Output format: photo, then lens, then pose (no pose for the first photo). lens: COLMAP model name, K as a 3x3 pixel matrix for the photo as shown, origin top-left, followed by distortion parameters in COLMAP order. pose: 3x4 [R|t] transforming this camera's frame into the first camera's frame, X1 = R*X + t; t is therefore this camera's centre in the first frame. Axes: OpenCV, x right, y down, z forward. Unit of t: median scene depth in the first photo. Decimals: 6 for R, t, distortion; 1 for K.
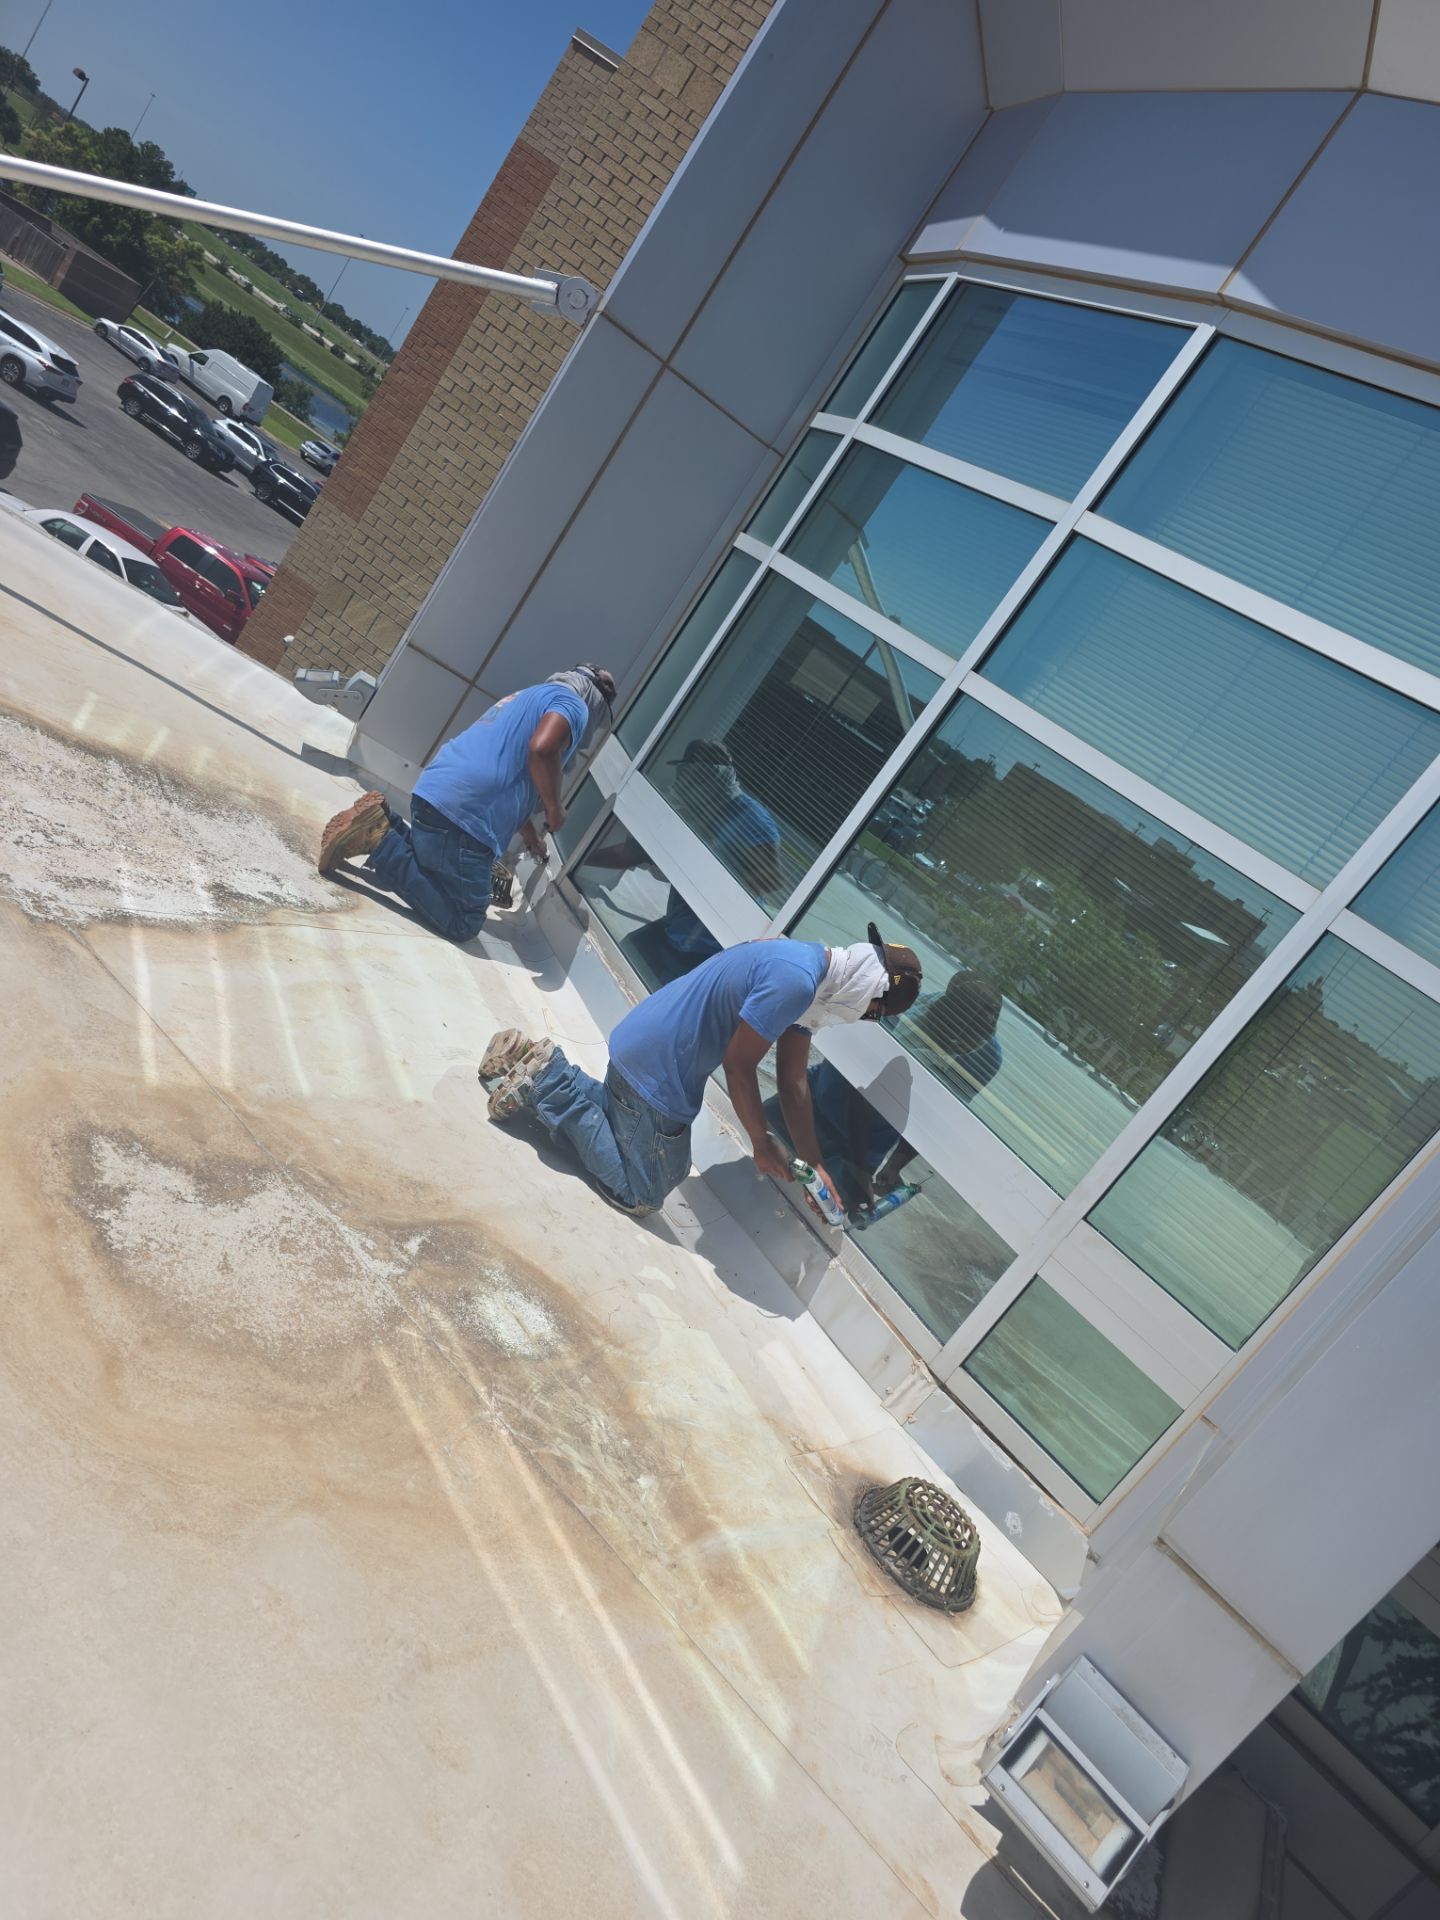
lens RADIAL K [[1298.1, 0, 728.5], [0, 1298.1, 985.0], [0, 0, 1]] dist [0.054636, -0.044425]
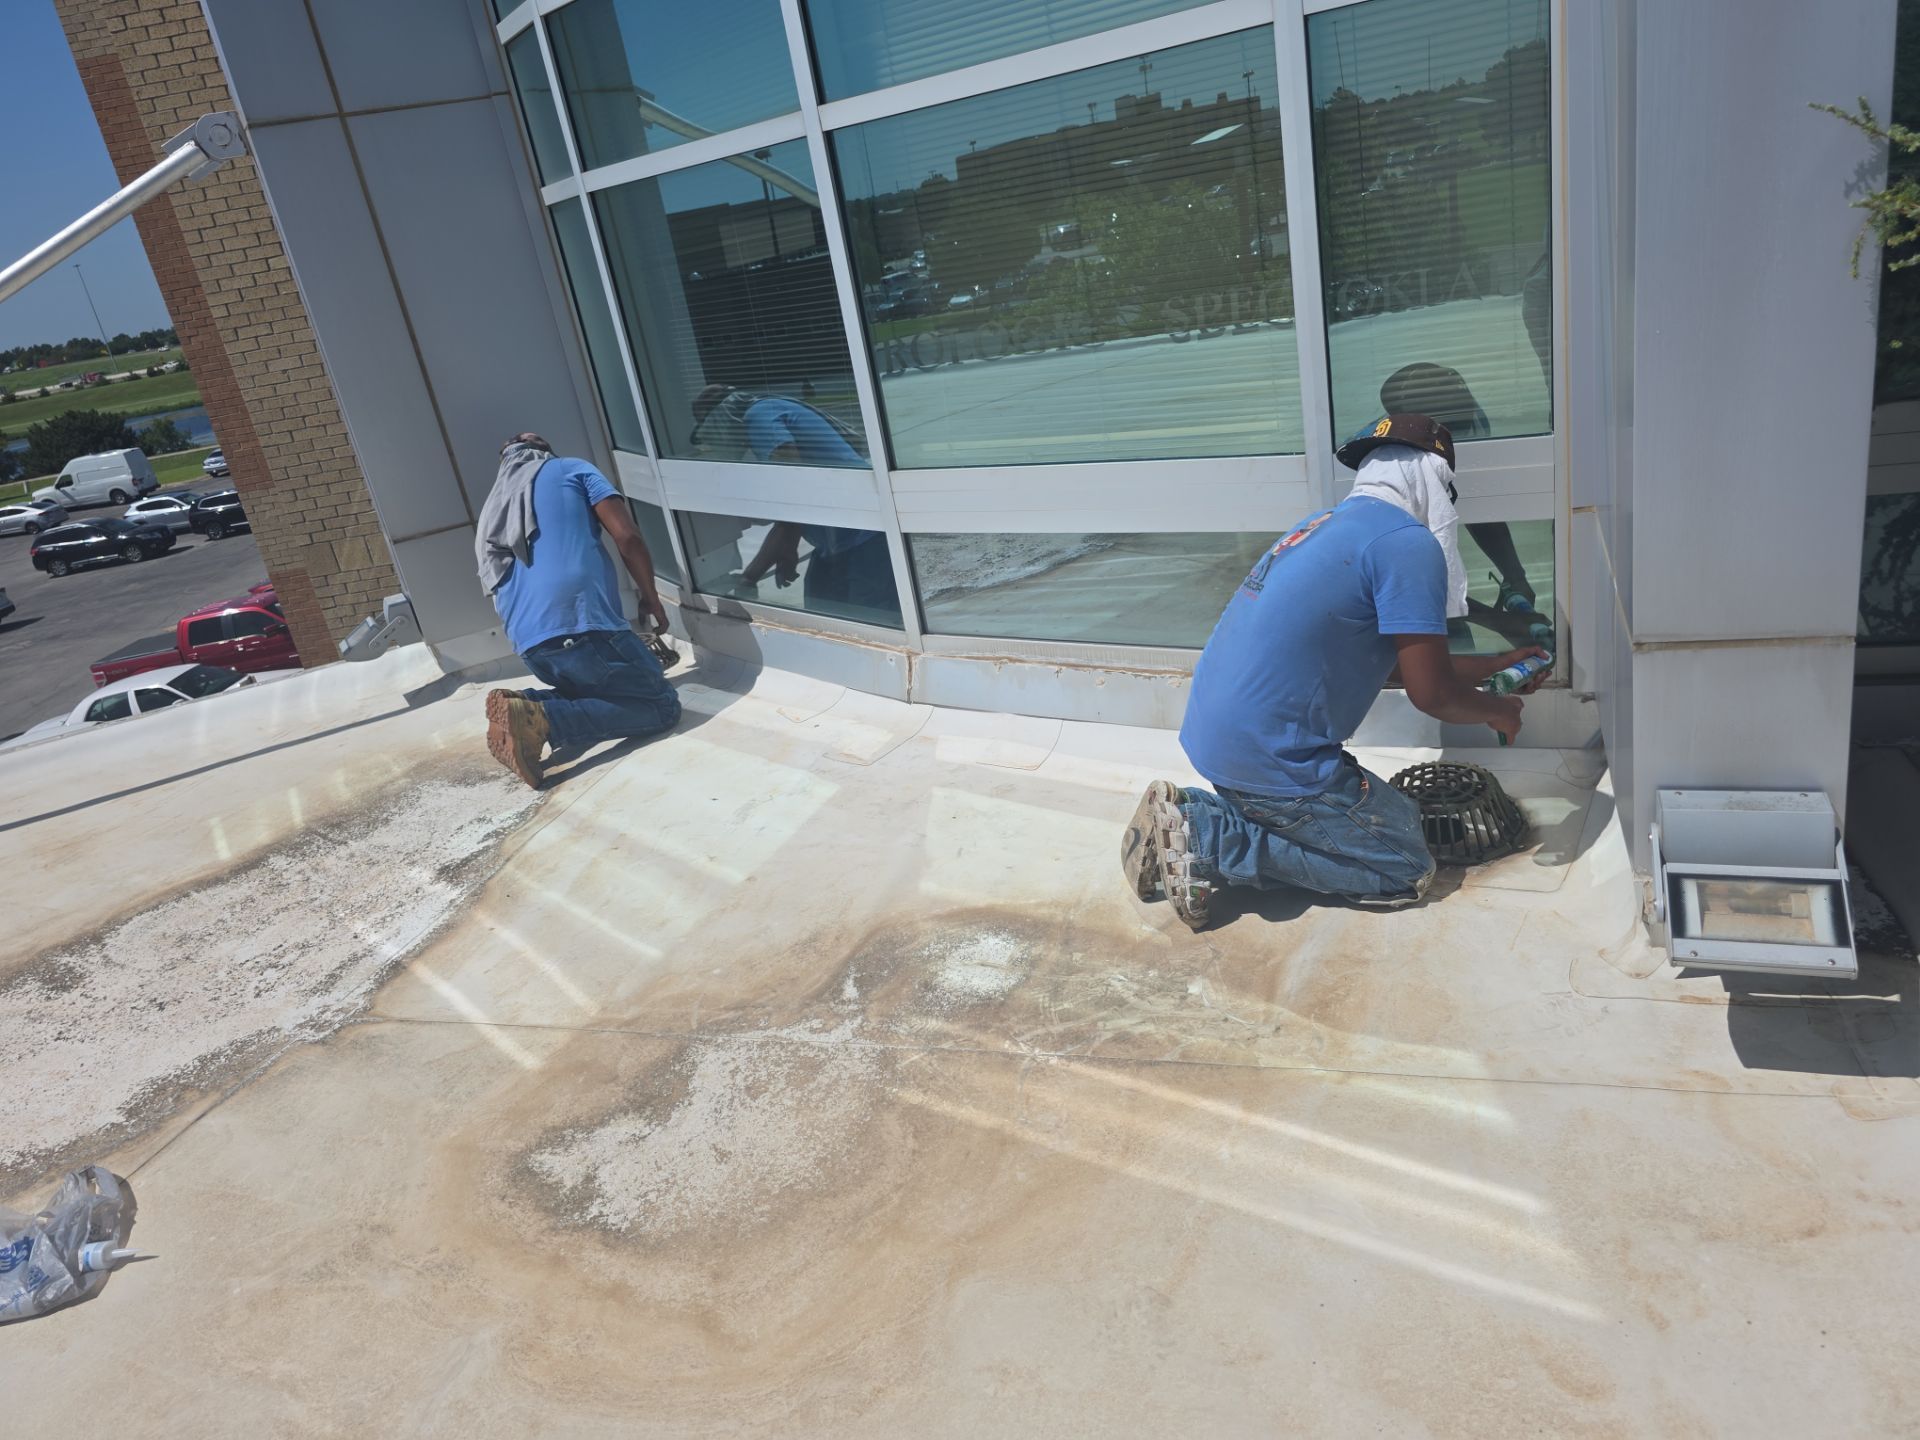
lens RADIAL K [[1295.1, 0, 959.2], [0, 1295.1, 693.8], [0, 0, 1]] dist [0.061963, -0.056518]
pose [[0.691410, -0.719582, -0.064445, 0.021097], [0.721743, 0.683986, 0.106067, 0.006539], [-0.032245, -0.119848, 0.992268, 0.061464]]
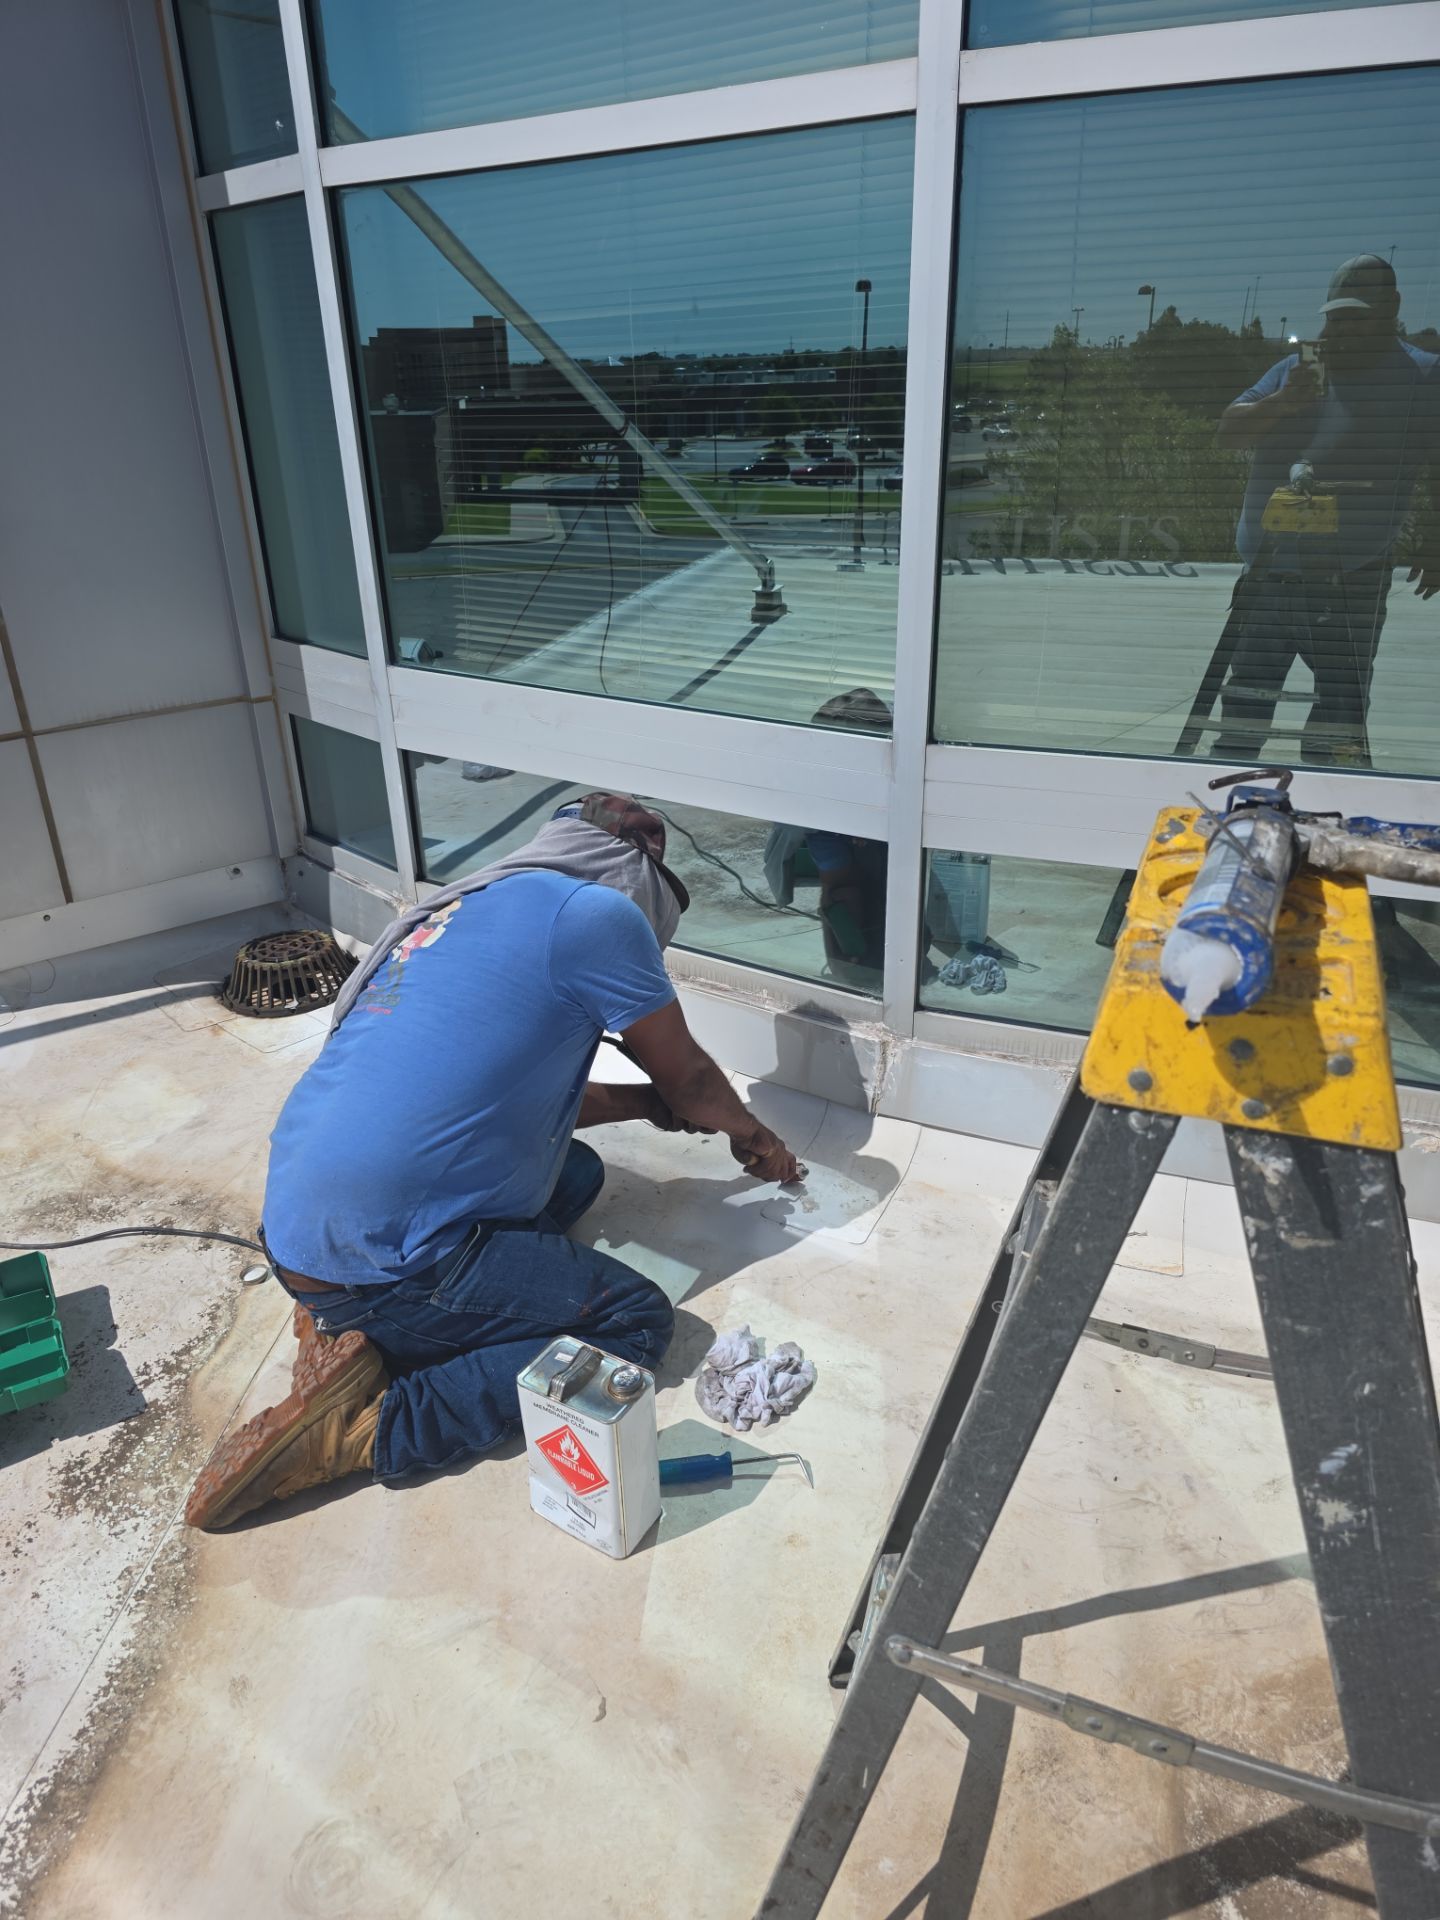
lens RADIAL K [[1295.1, 0, 725.3], [0, 1295.1, 964.3], [0, 0, 1]] dist [0.061963, -0.056518]
pose [[0.725226, -0.682058, 0.094043, -0.132642], [0.629541, 0.712205, 0.310553, -0.195240], [-0.278793, -0.166017, 0.945893, 0.493299]]
